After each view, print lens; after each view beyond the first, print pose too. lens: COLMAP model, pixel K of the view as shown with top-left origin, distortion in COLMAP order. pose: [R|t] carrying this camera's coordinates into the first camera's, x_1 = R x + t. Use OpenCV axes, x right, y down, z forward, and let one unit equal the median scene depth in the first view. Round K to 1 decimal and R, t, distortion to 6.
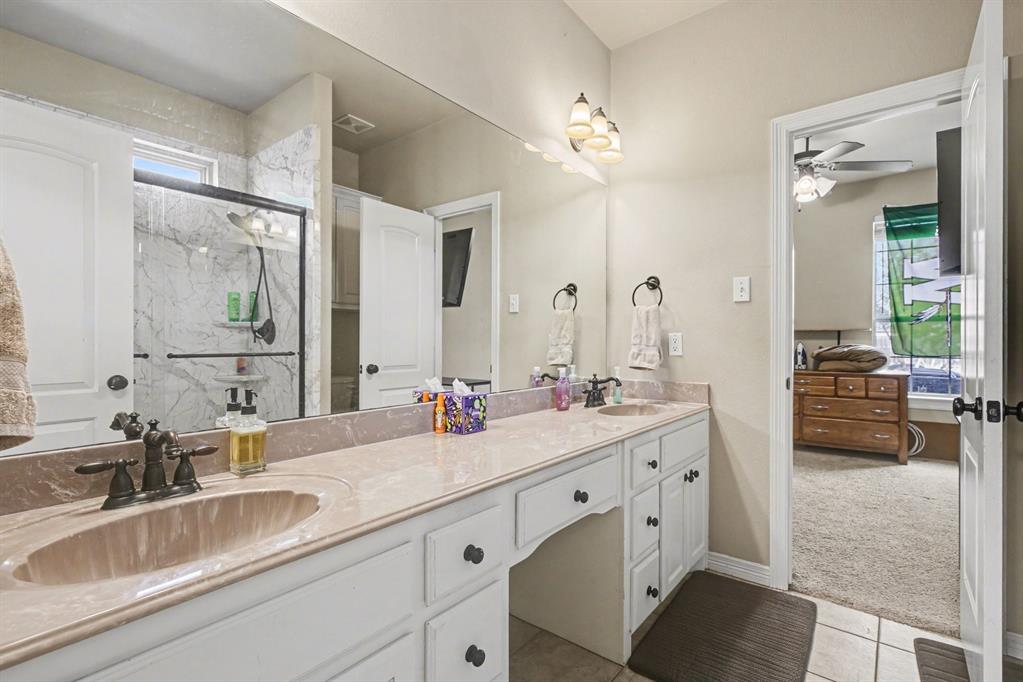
lens RADIAL K [[471.4, 0, 520.2], [0, 471.4, 343.0], [0, 0, 1]] dist [0.002182, 0.000370]
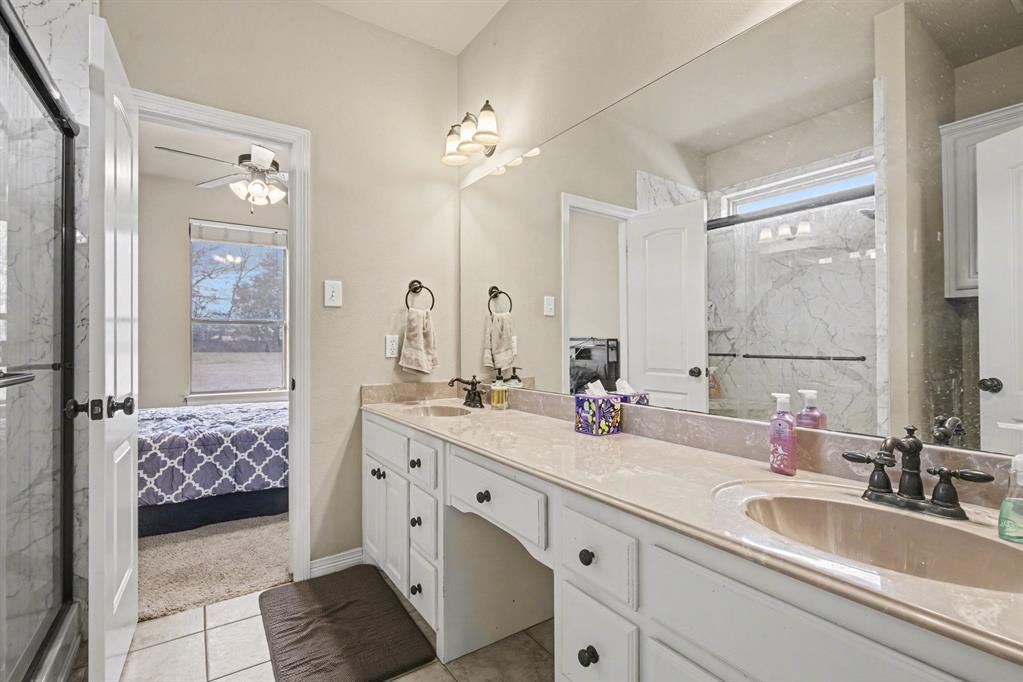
lens RADIAL K [[471.4, 0, 519.2], [0, 471.4, 339.8], [0, 0, 1]] dist [0.002182, 0.000370]
pose [[-0.300697, -0.012227, -0.953641, 1.089178], [-0.003929, 0.999925, -0.011582, 0.000949], [0.953712, 0.000264, -0.300723, 1.393702]]
